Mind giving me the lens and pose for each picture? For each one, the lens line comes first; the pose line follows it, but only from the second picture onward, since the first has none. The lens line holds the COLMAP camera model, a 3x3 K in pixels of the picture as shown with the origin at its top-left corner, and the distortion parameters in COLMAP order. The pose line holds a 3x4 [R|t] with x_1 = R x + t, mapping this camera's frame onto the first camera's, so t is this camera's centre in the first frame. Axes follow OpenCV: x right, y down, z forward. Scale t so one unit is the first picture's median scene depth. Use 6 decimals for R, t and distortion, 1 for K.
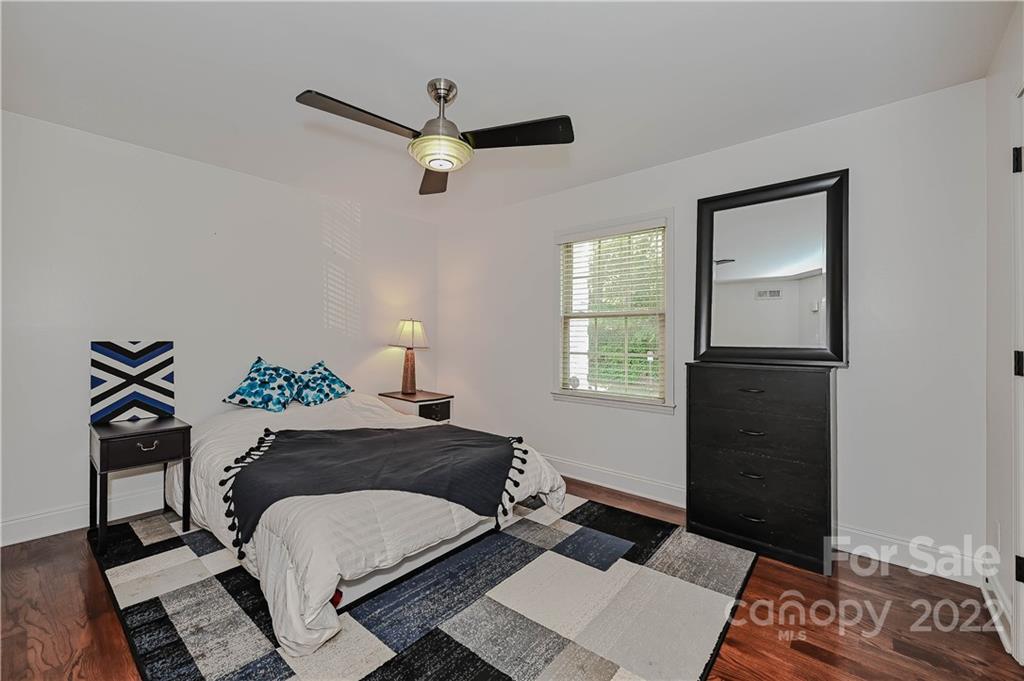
lens RADIAL K [[412.4, 0, 508.8], [0, 412.4, 334.2], [0, 0, 1]] dist [0.000256, -0.000668]
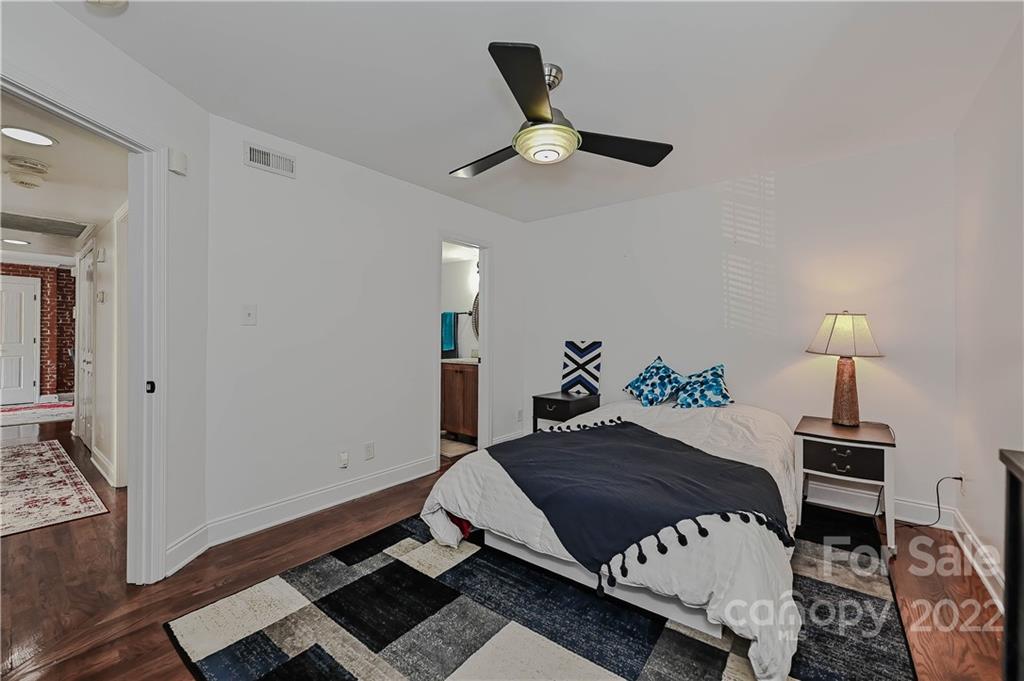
lens RADIAL K [[412.4, 0, 509.1], [0, 412.4, 336.9], [0, 0, 1]] dist [0.000256, -0.000668]
pose [[0.041952, -0.004464, -0.999110, 0.567517], [0.004193, 0.999982, -0.004292, 0.006331], [0.999111, -0.004010, 0.041970, 0.637589]]
